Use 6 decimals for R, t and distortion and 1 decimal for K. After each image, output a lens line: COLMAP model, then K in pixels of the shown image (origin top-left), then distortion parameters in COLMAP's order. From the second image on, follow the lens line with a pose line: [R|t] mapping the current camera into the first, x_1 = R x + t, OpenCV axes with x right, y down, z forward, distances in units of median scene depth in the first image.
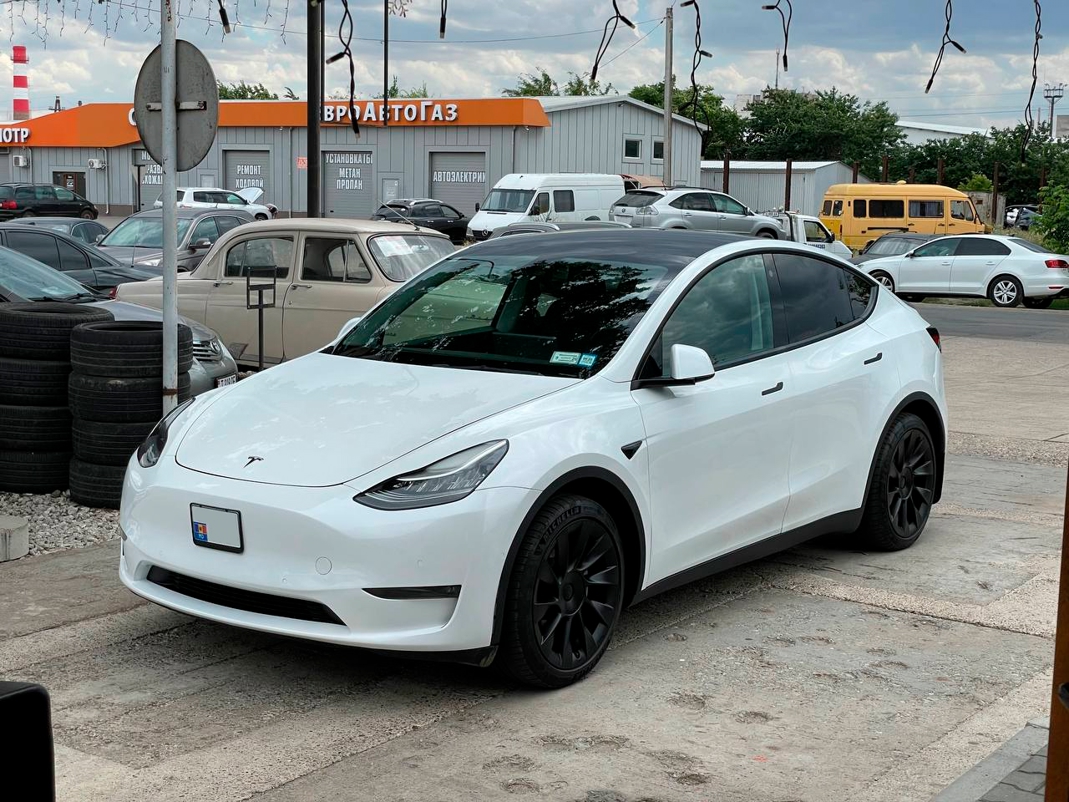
lens RADIAL K [[1581.3, 0, 529.6], [0, 1581.3, 385.2], [0, 0, 1]] dist [0.124172, -0.108047]
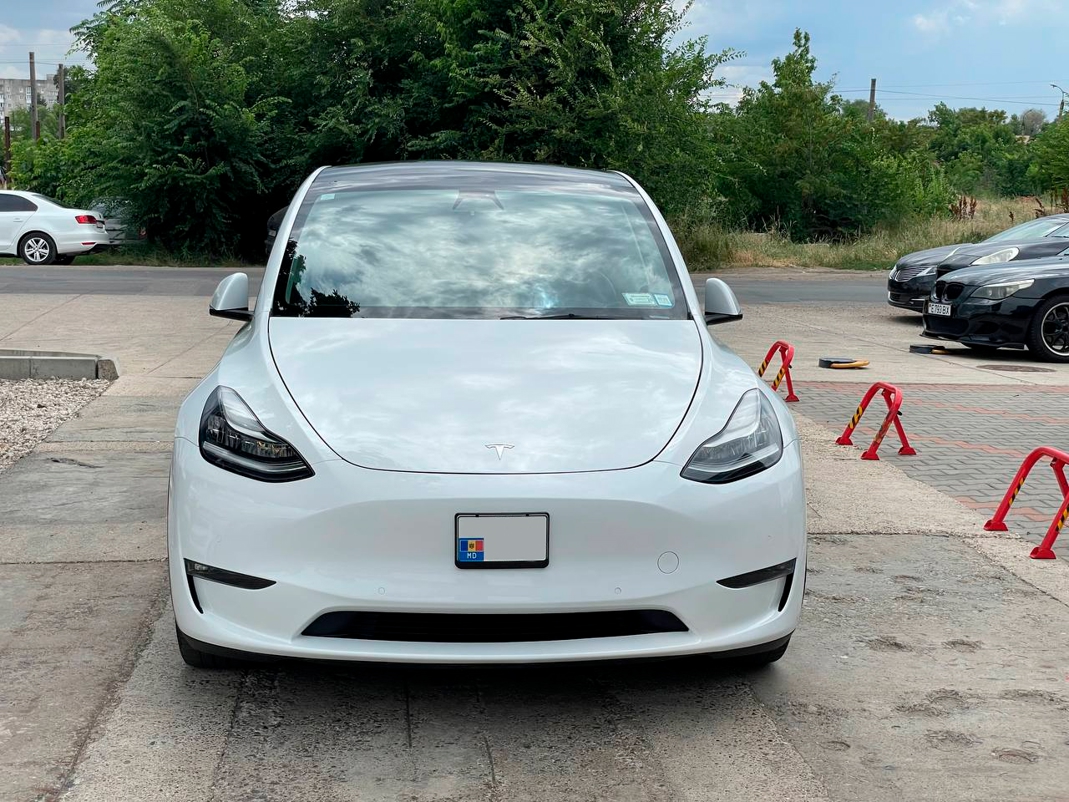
lens RADIAL K [[1581.3, 0, 529.6], [0, 1581.3, 385.2], [0, 0, 1]] dist [0.124172, -0.108047]
pose [[0.749307, -0.089965, 0.656083, -0.550017], [0.074581, 0.995890, 0.051383, -0.017967], [-0.658009, 0.010430, 0.752938, 0.341253]]
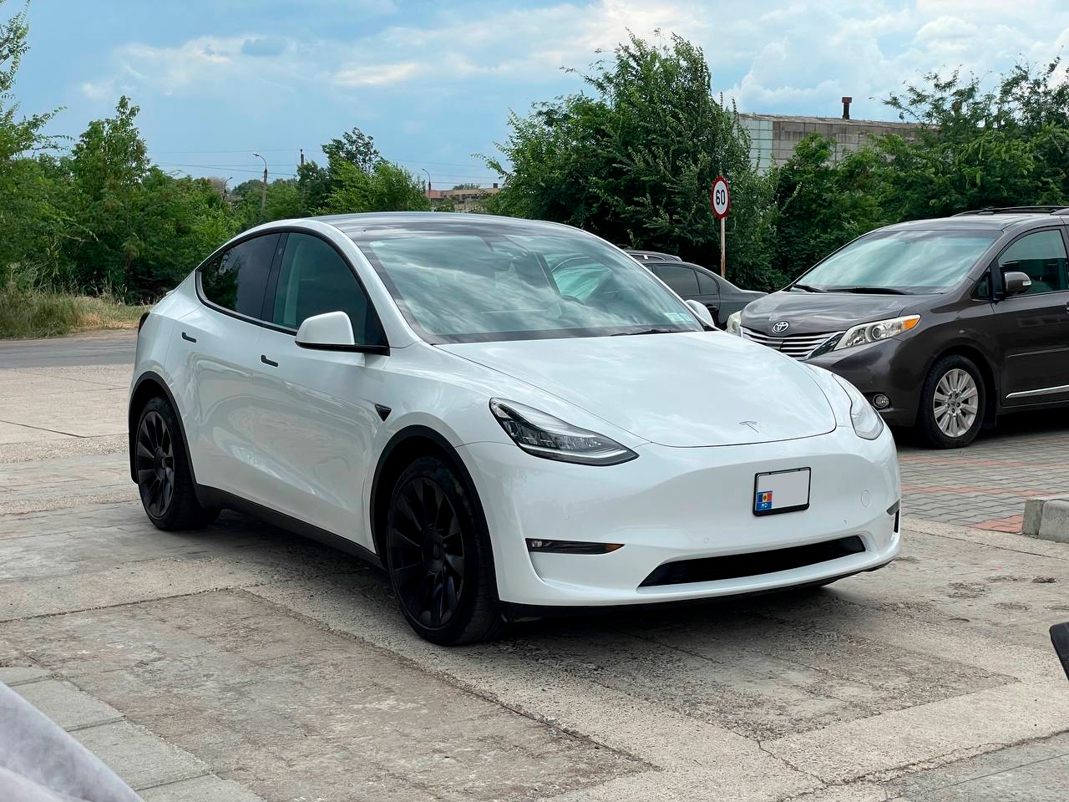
lens RADIAL K [[1581.3, 0, 529.6], [0, 1581.3, 385.2], [0, 0, 1]] dist [0.124172, -0.108047]
pose [[0.340868, -0.101461, 0.934620, -0.950704], [0.126360, 0.990083, 0.061396, -0.046170], [-0.931581, 0.097171, 0.350308, 0.644099]]
